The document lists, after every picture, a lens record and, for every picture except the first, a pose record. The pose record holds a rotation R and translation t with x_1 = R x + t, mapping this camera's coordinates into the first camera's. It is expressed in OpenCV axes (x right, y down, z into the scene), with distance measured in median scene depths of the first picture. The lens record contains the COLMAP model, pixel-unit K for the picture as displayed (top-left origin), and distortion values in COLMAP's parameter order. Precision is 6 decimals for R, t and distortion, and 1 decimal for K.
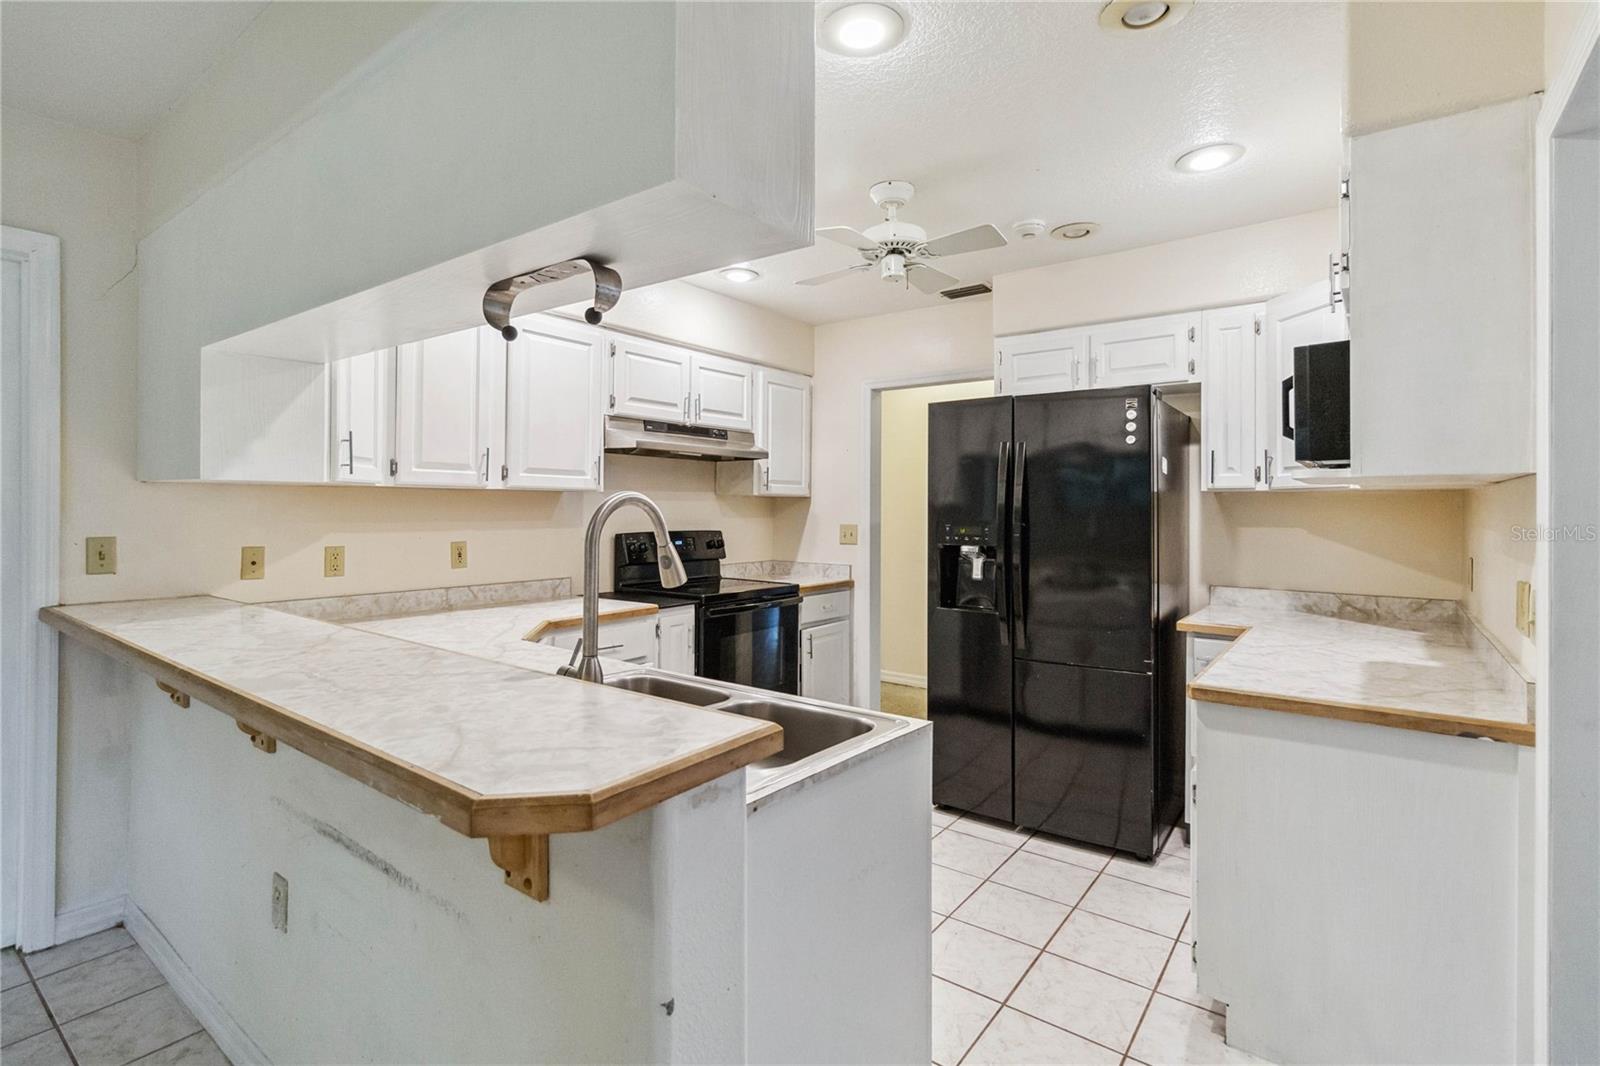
lens RADIAL K [[750.1, 0, 797.3], [0, 750.1, 488.6], [0, 0, 1]] dist [0.000797, -0.000096]
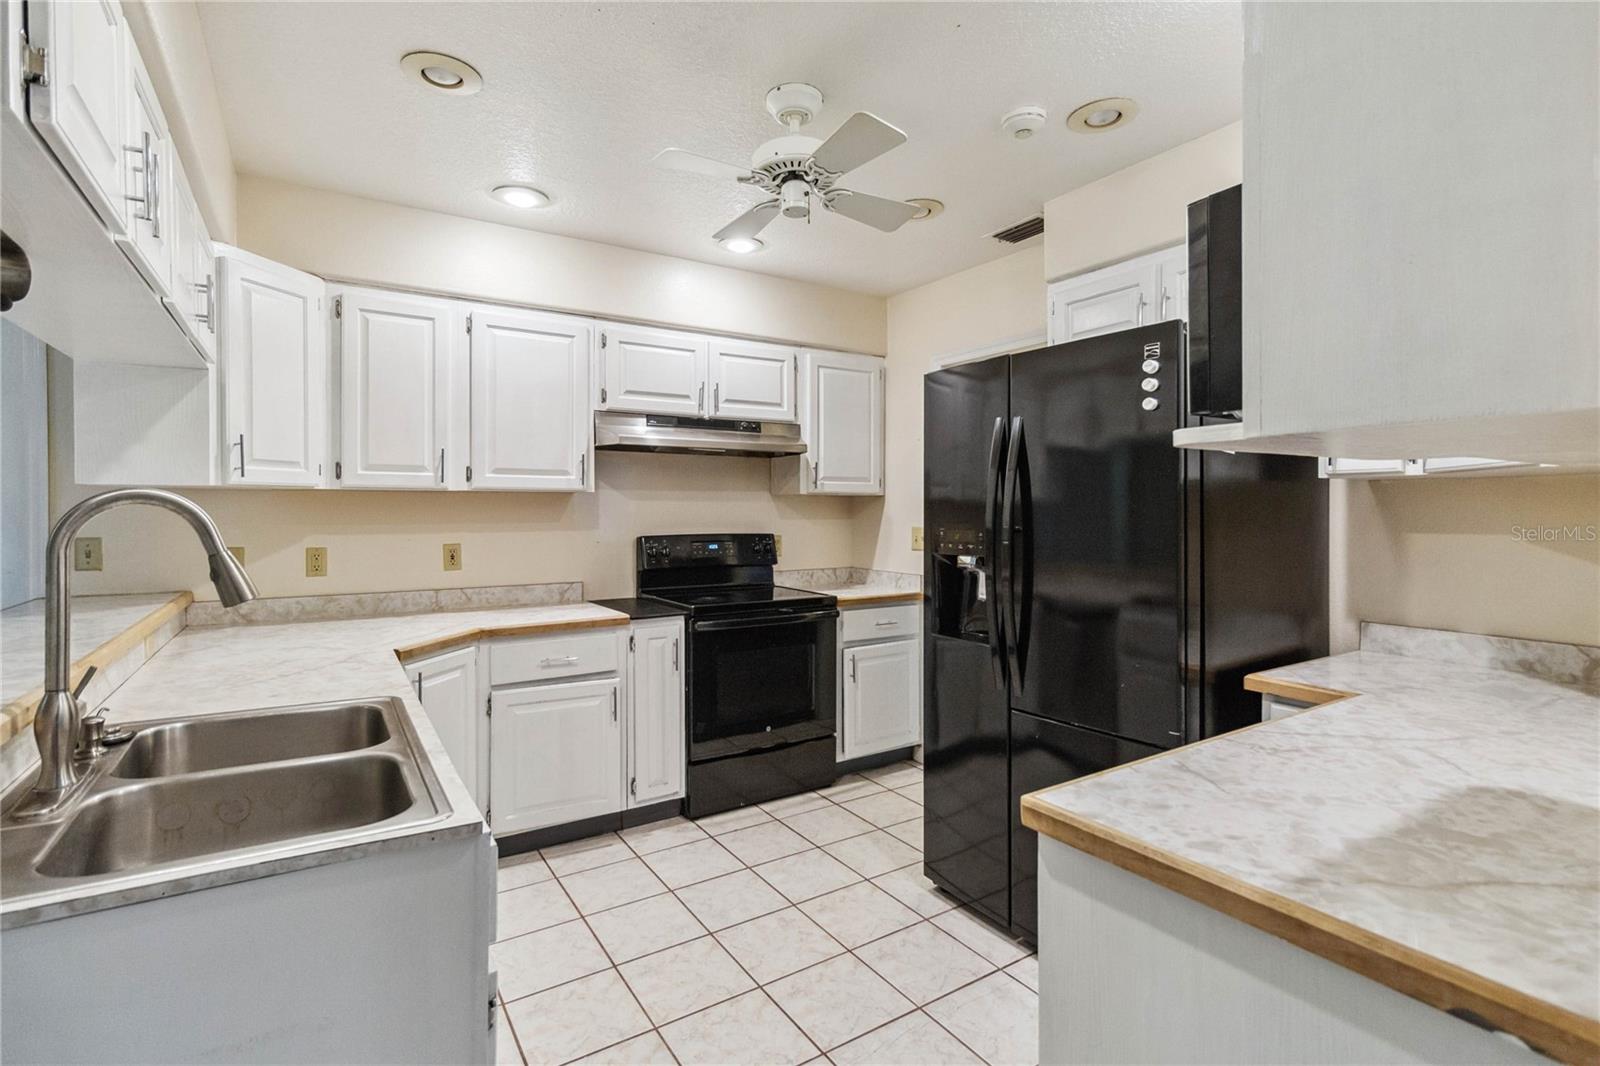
lens RADIAL K [[747.1, 0, 796.9], [0, 747.1, 501.2], [0, 0, 1]] dist [-0.001750, -0.000053]
pose [[0.939753, -0.009403, -0.341725, 0.305971], [0.014419, 0.999822, 0.012140, 0.008036], [0.341550, -0.016336, 0.939721, 0.210245]]
